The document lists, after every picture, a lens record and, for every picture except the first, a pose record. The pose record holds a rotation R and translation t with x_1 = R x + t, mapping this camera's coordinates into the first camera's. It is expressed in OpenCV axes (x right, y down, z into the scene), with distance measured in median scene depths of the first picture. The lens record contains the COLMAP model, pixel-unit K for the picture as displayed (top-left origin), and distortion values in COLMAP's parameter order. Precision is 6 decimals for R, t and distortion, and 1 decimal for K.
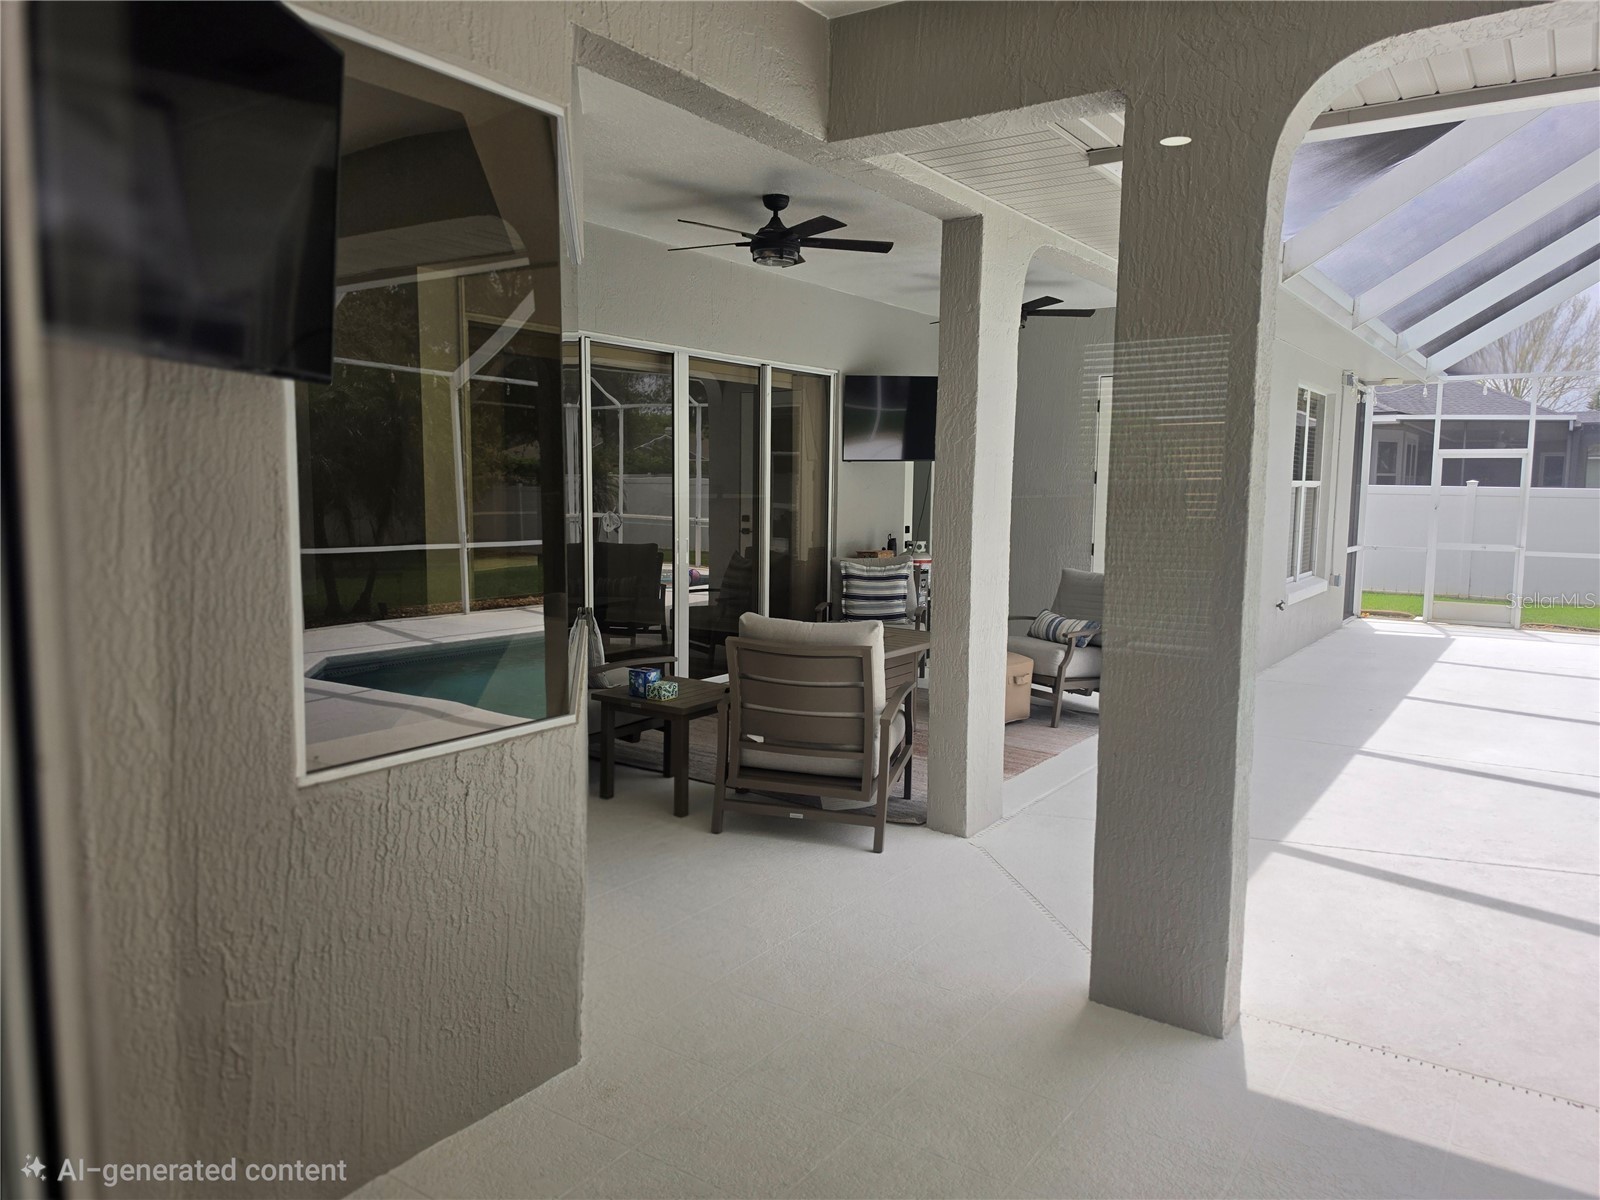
lens RADIAL K [[1096.8, 0, 788.7], [0, 1096.8, 595.1], [0, 0, 1]] dist [0.019707, -0.025833]
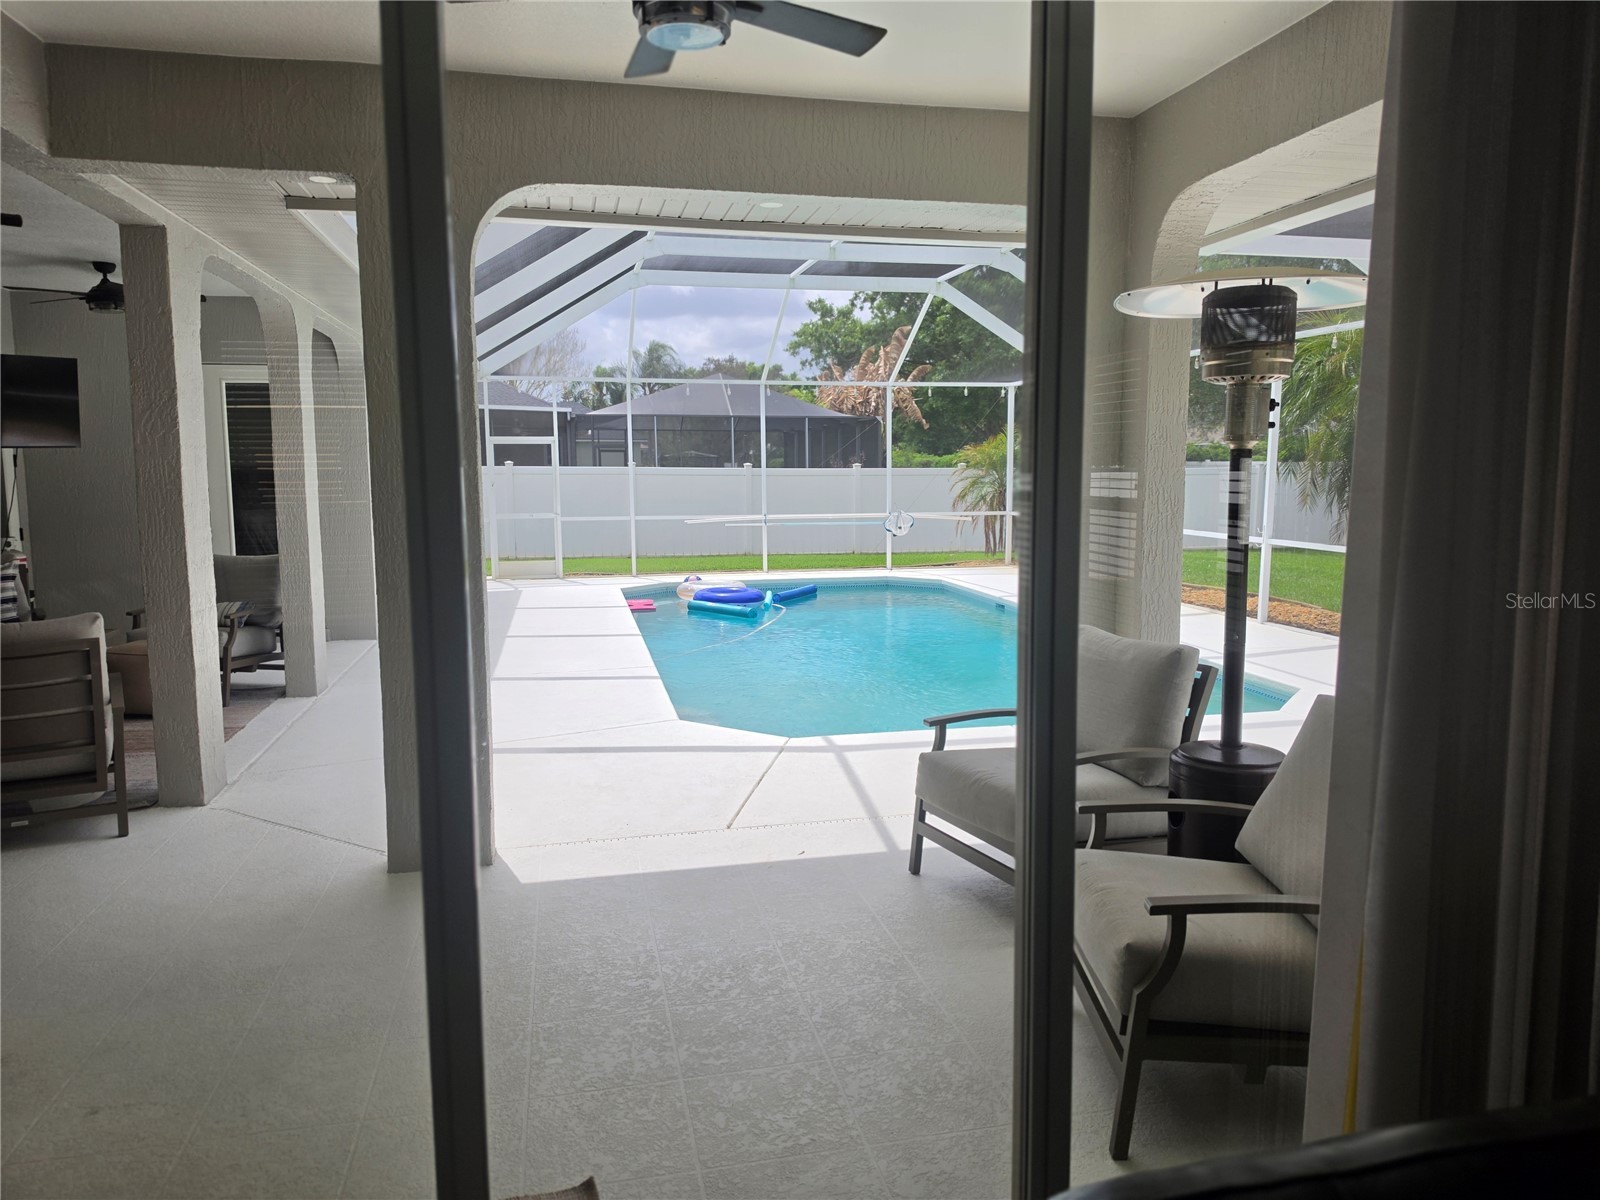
lens RADIAL K [[1096.8, 0, 801.4], [0, 1096.8, 606.1], [0, 0, 1]] dist [0.019707, -0.025833]
pose [[0.672692, -0.108749, 0.731888, -0.213915], [0.088106, 0.993876, 0.066697, 0.006228], [-0.734659, 0.019617, 0.678153, -0.165418]]
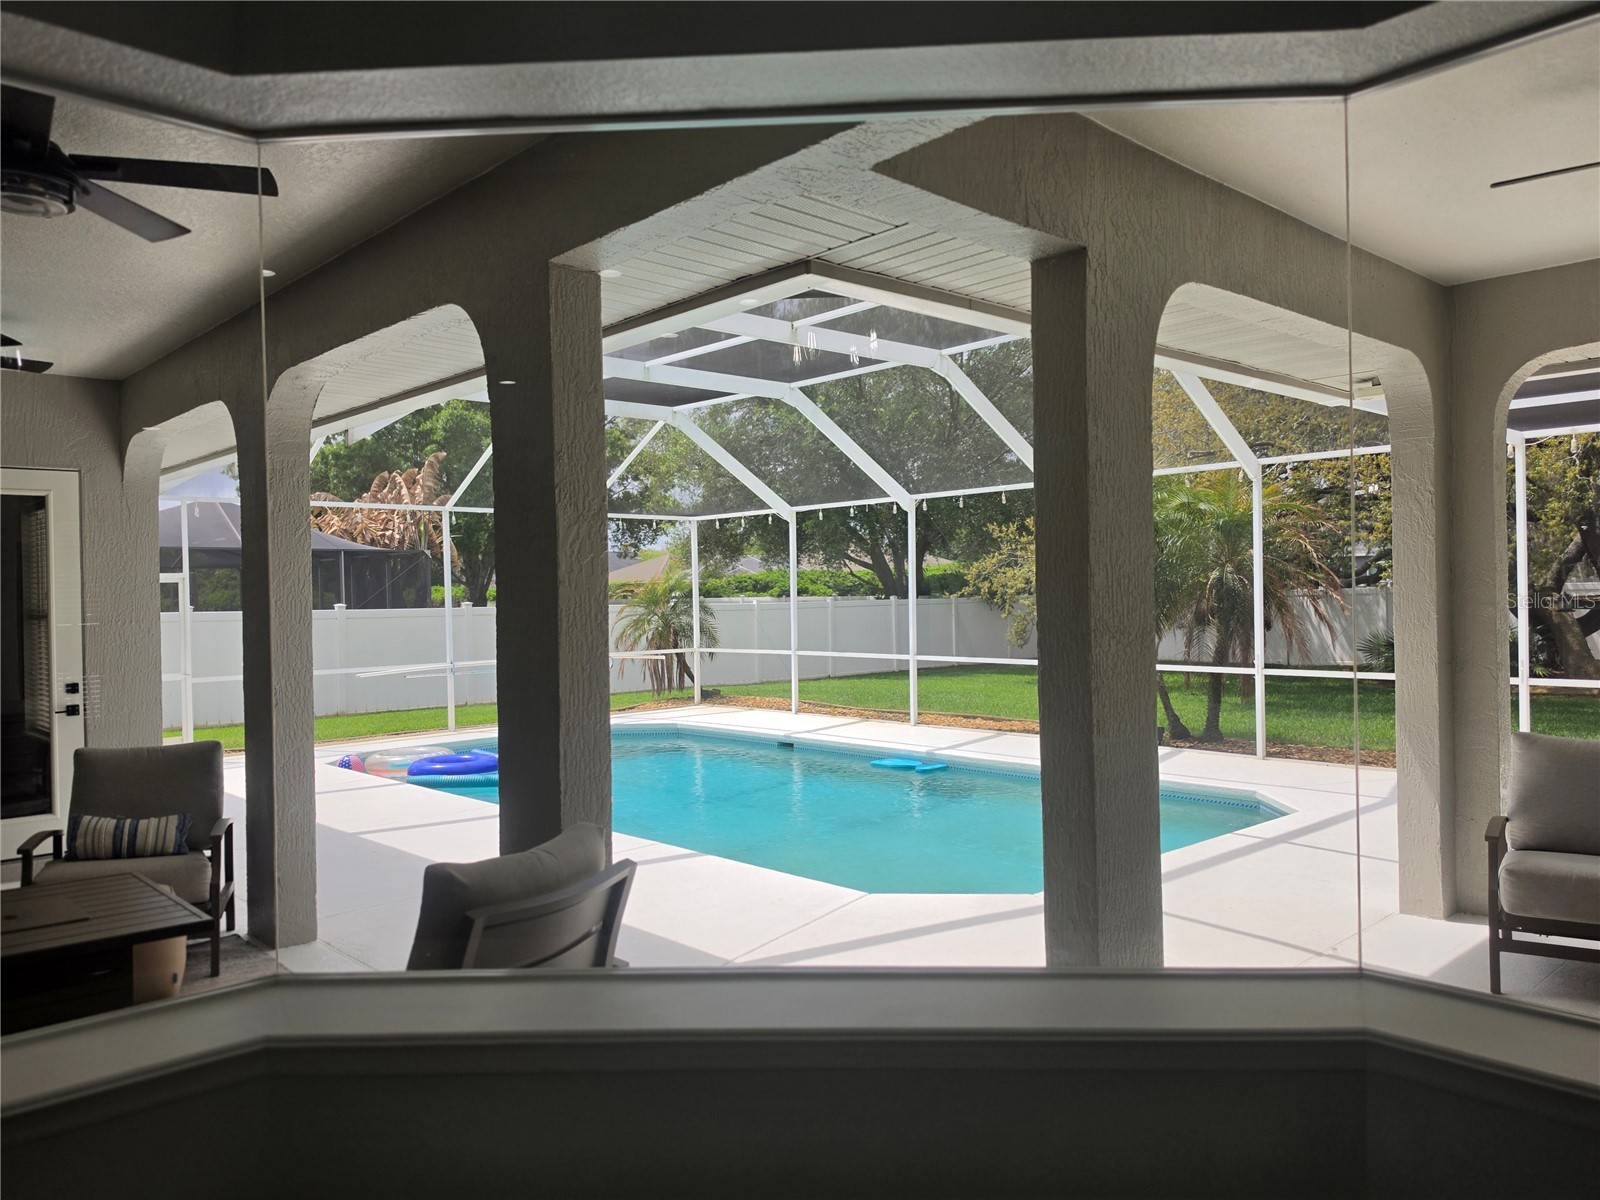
lens RADIAL K [[1155.8, 0, 800.6], [0, 1155.8, 595.9], [0, 0, 1]] dist [0.072328, -0.076508]
pose [[0.198771, -0.019160, 0.979859, -0.563641], [0.129148, 0.991602, -0.006809, -0.089042], [-0.971499, 0.127901, 0.199577, 0.673238]]
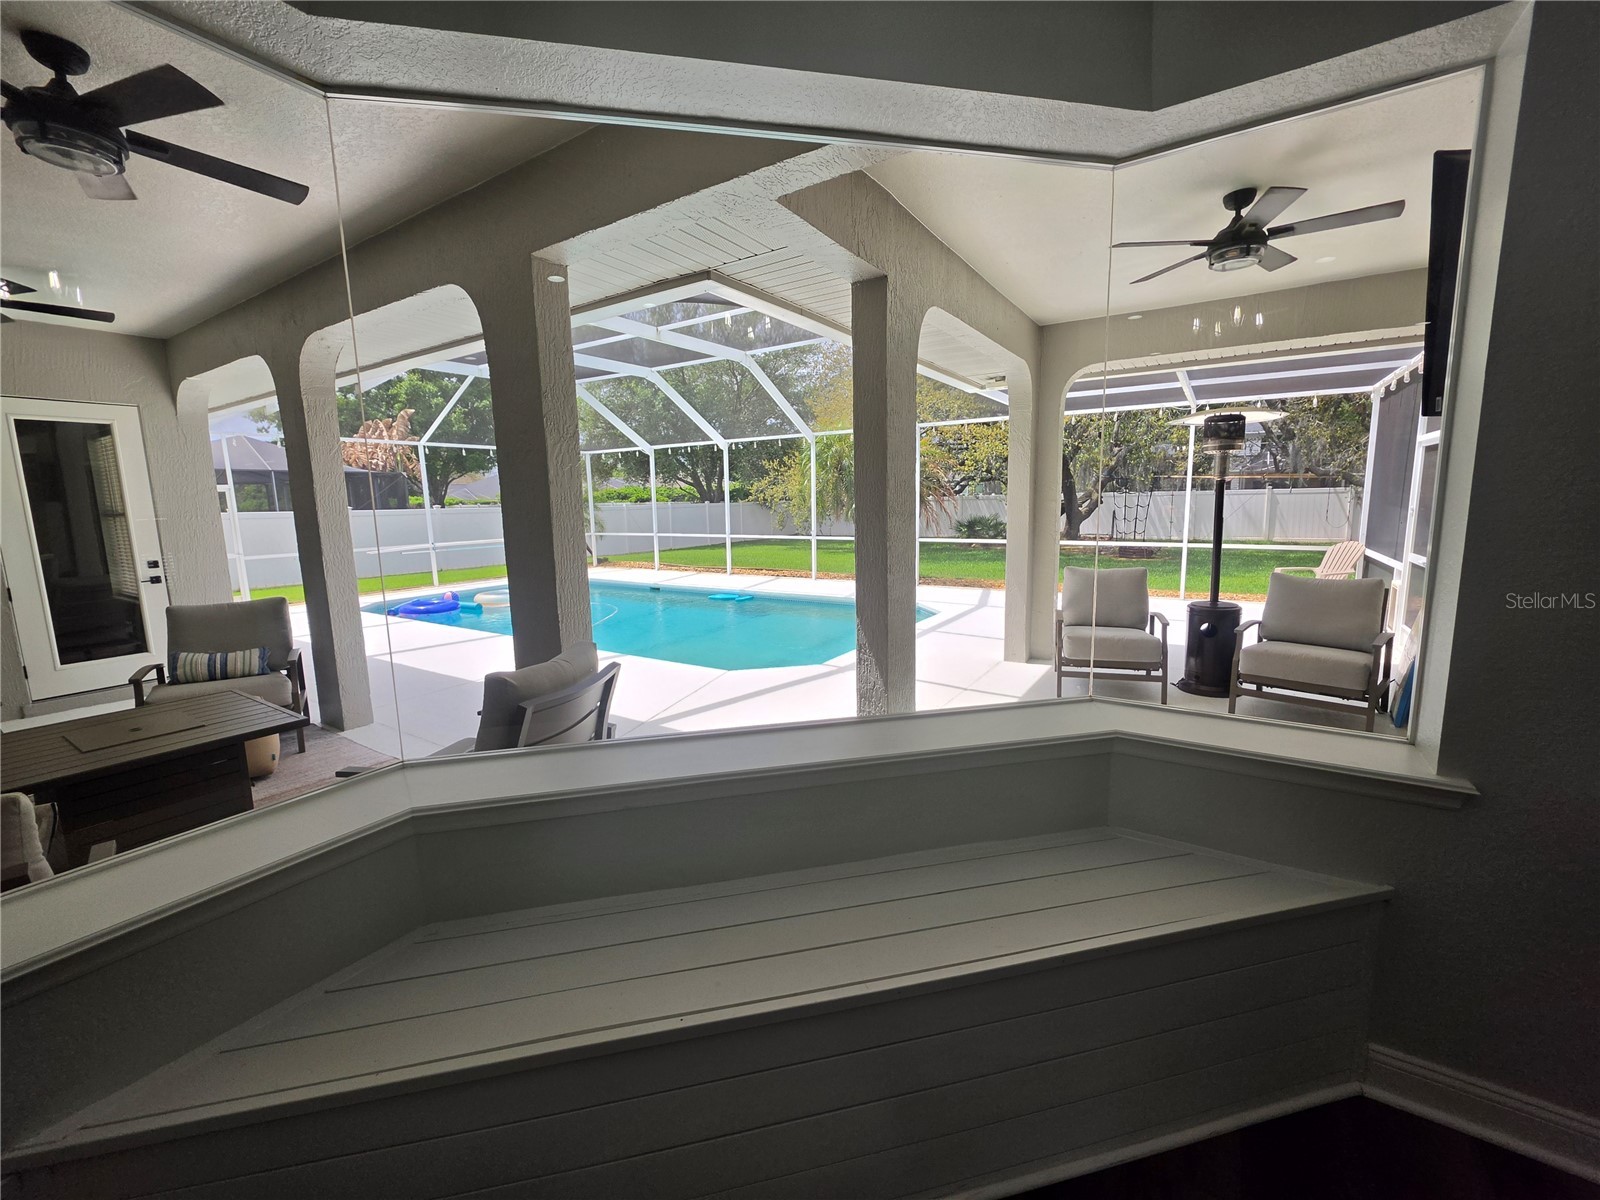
lens RADIAL K [[649.5, 0, 805.9], [0, 649.5, 593.7], [0, 0, 1]] dist [0.002184, 0.000344]
pose [[-0.042672, -0.158246, 0.986477, -0.502937], [0.128945, 0.978246, 0.162503, -0.090624], [-0.990733, 0.134136, -0.021338, 0.755575]]
